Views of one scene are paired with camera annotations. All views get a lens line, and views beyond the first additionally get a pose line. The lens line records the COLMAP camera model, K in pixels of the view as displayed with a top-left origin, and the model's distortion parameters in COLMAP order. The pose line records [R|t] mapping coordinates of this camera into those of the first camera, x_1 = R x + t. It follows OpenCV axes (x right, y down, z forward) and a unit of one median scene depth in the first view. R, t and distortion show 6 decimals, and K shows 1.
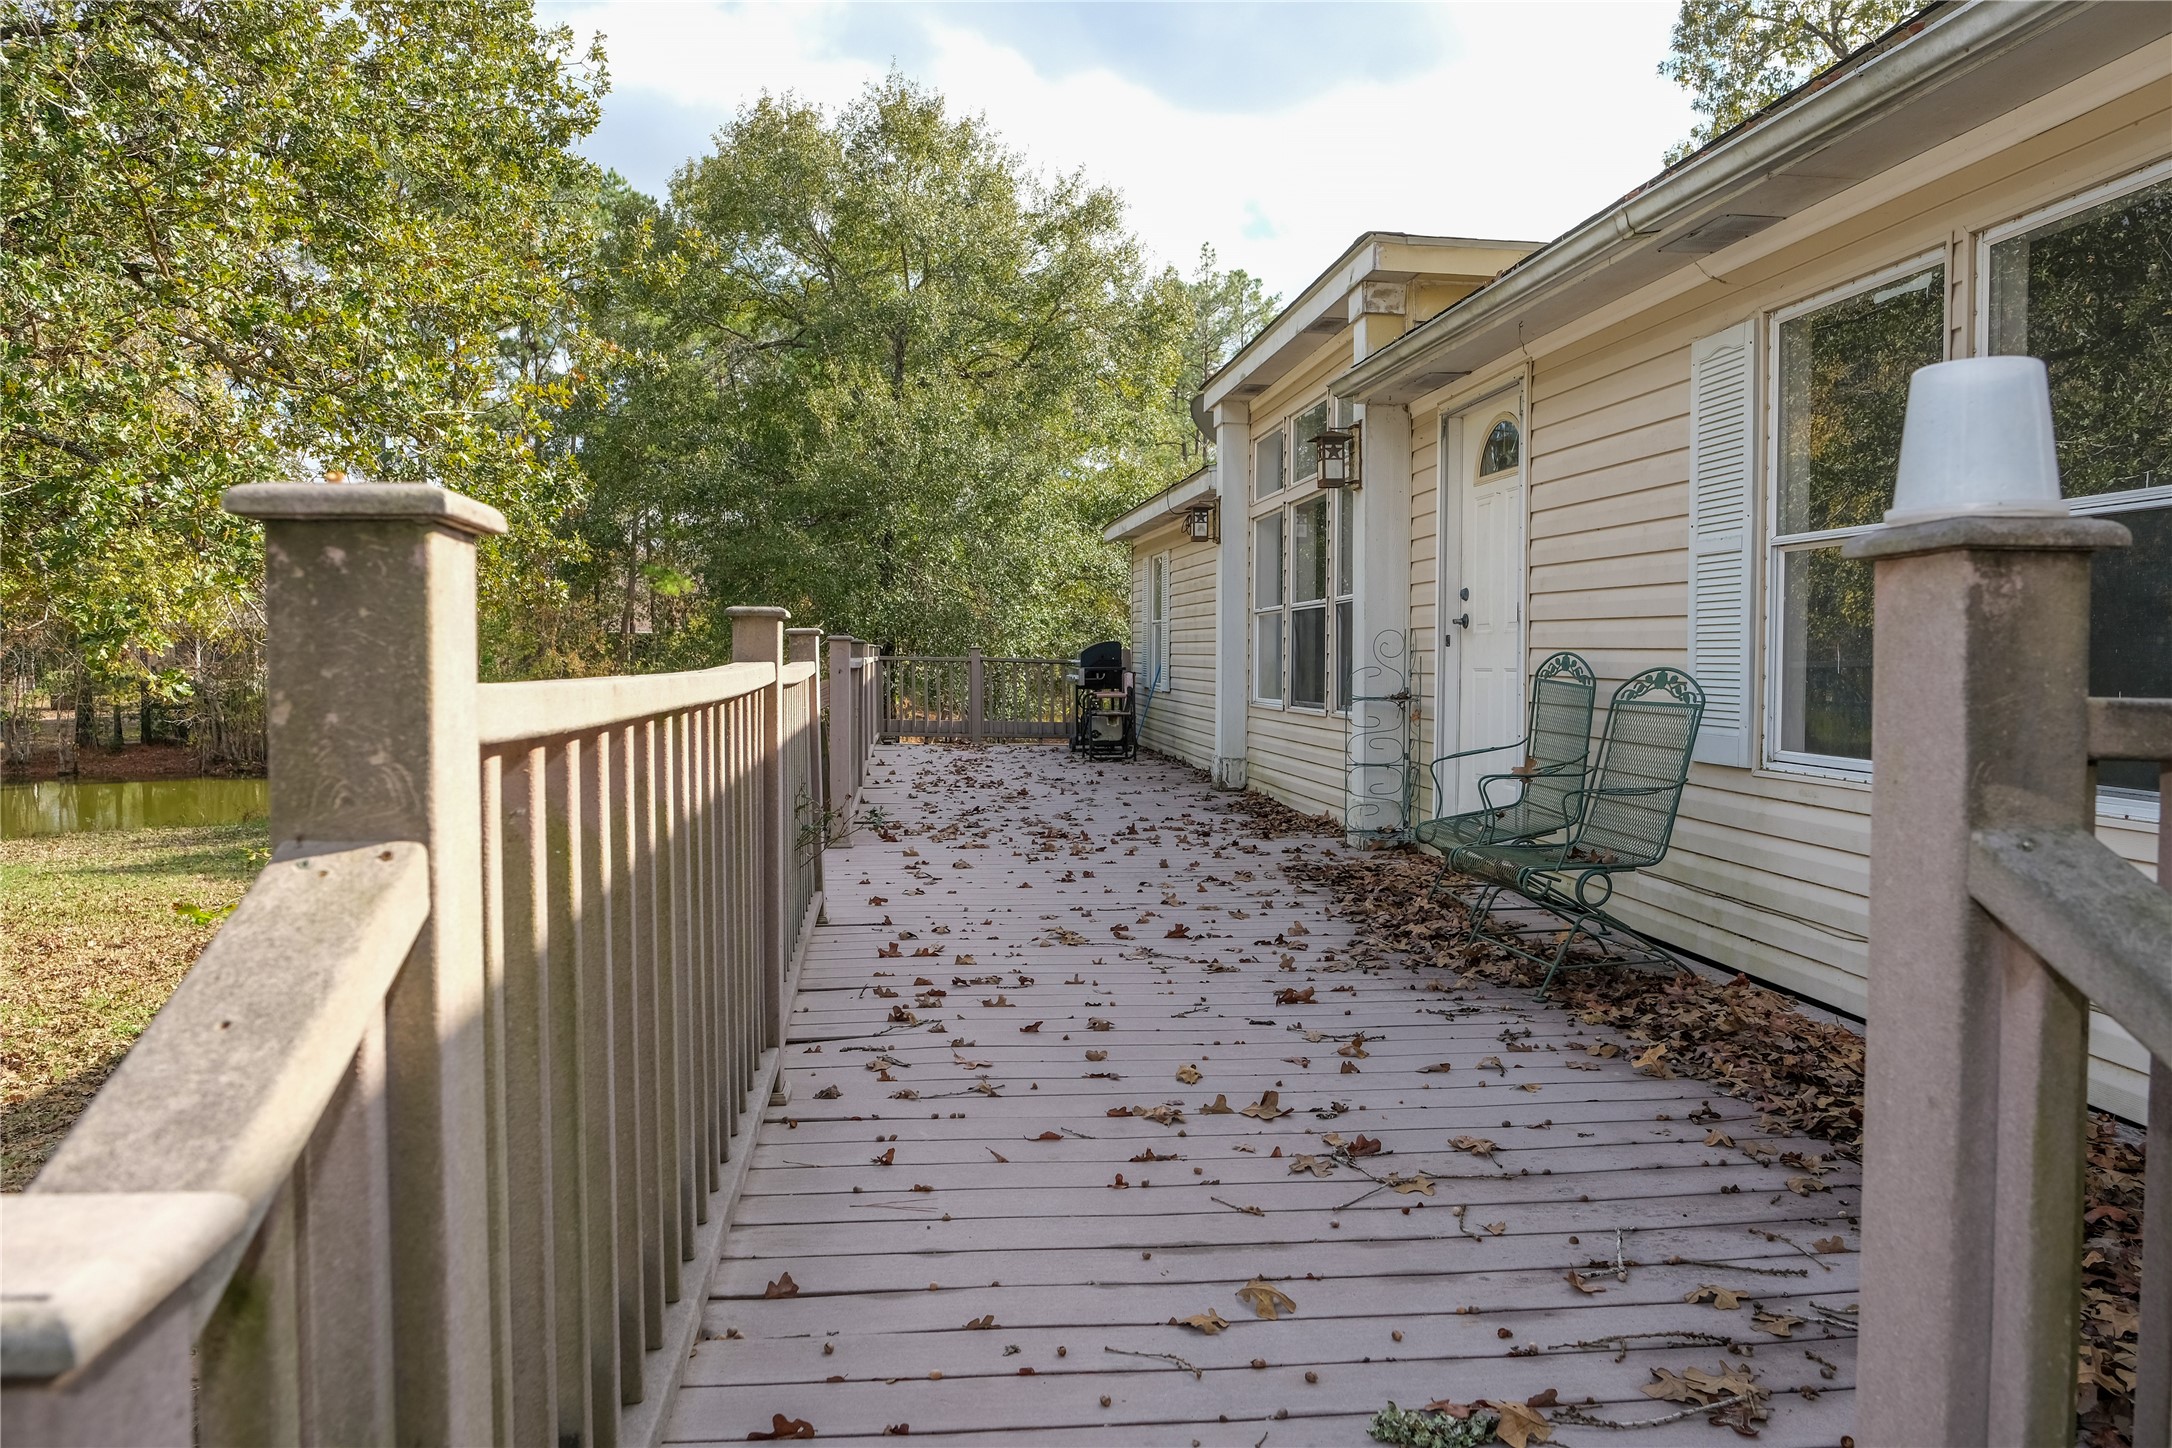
lens RADIAL K [[1499.9, 0, 1082.9], [0, 1499.9, 722.3], [0, 0, 1]] dist [-0.018041, 0.006318]
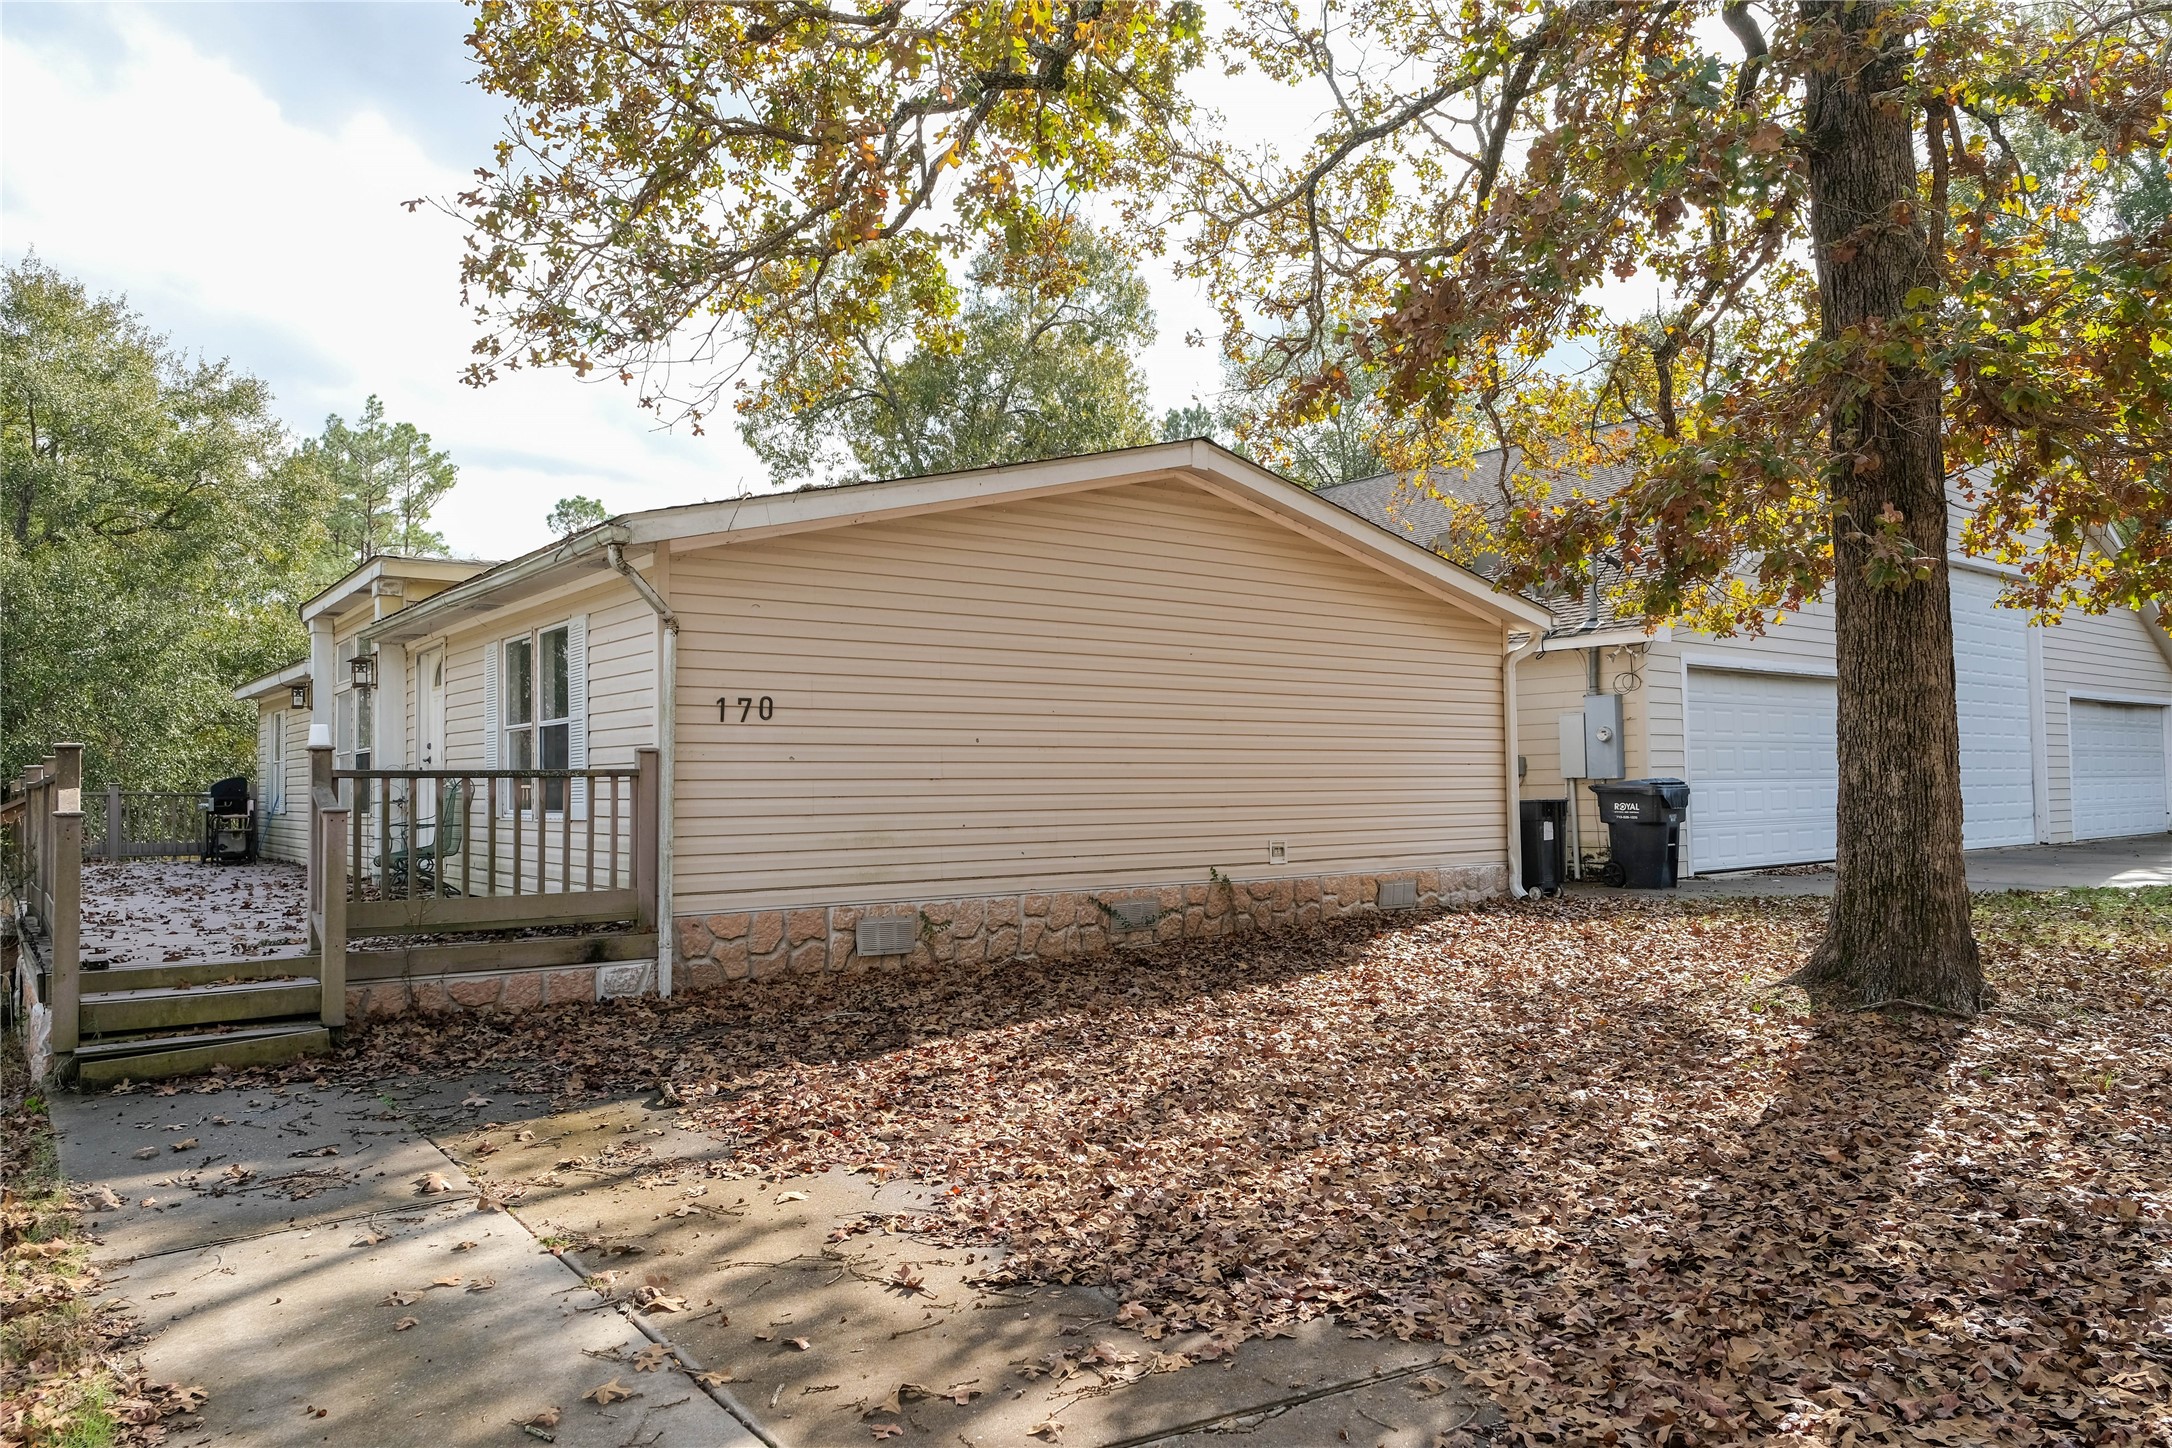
lens RADIAL K [[1499.9, 0, 1083.9], [0, 1499.9, 727.9], [0, 0, 1]] dist [-0.018041, 0.006318]
pose [[0.869895, 0.007953, 0.493172, 0.010248], [0.036022, 0.996176, -0.079602, 0.018709], [-0.491919, 0.087010, 0.866282, -0.274469]]
